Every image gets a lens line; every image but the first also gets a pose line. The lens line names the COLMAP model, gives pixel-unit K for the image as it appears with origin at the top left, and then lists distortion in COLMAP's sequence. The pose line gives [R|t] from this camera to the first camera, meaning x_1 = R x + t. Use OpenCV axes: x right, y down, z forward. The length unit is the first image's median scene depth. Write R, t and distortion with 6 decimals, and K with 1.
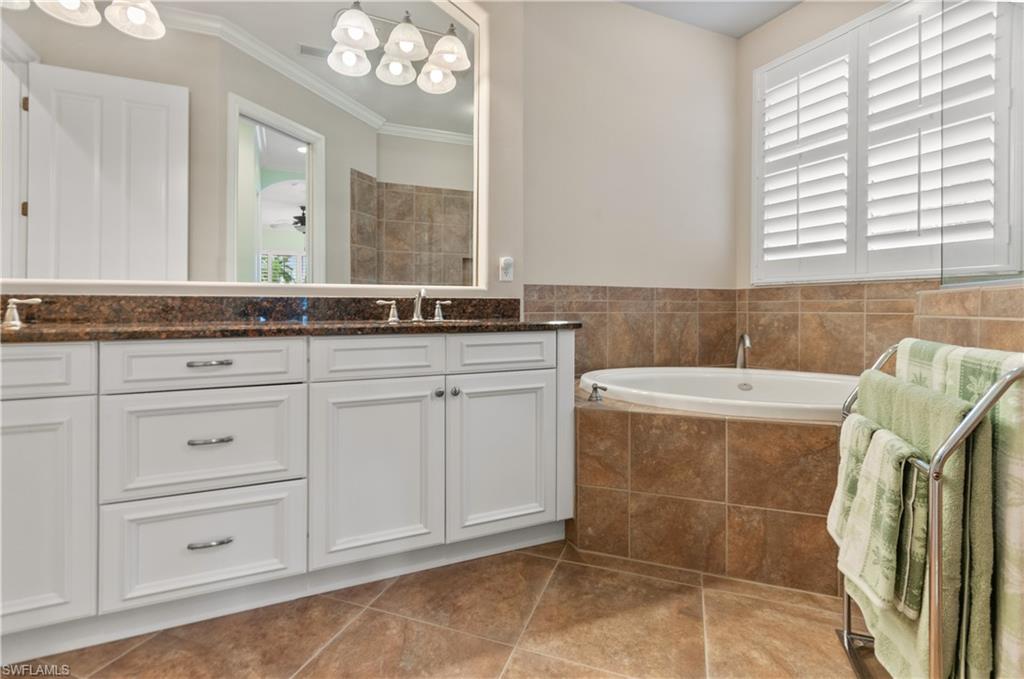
lens RADIAL K [[472.5, 0, 474.5], [0, 472.5, 300.6], [0, 0, 1]] dist [0.003280, 0.001329]
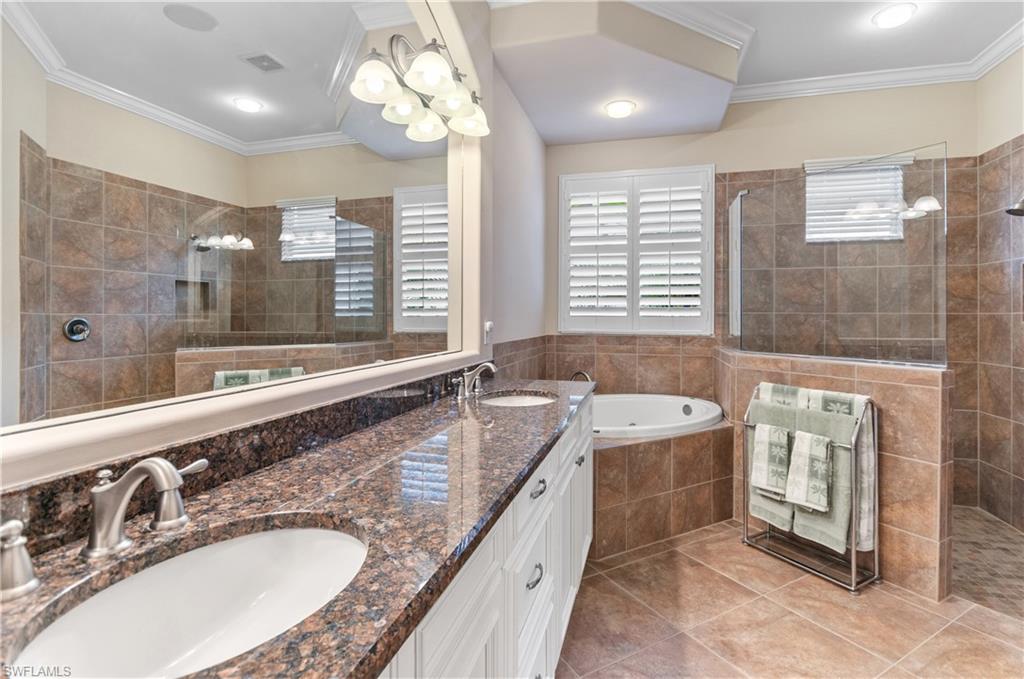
lens RADIAL K [[491.6, 0, 506.8], [0, 491.6, 311.6], [0, 0, 1]] dist [-0.003419, -0.004278]
pose [[0.638032, 0.006521, 0.769982, -0.687835], [-0.006882, 0.999972, -0.002766, -0.101603], [-0.769979, -0.003534, 0.638059, 0.244925]]
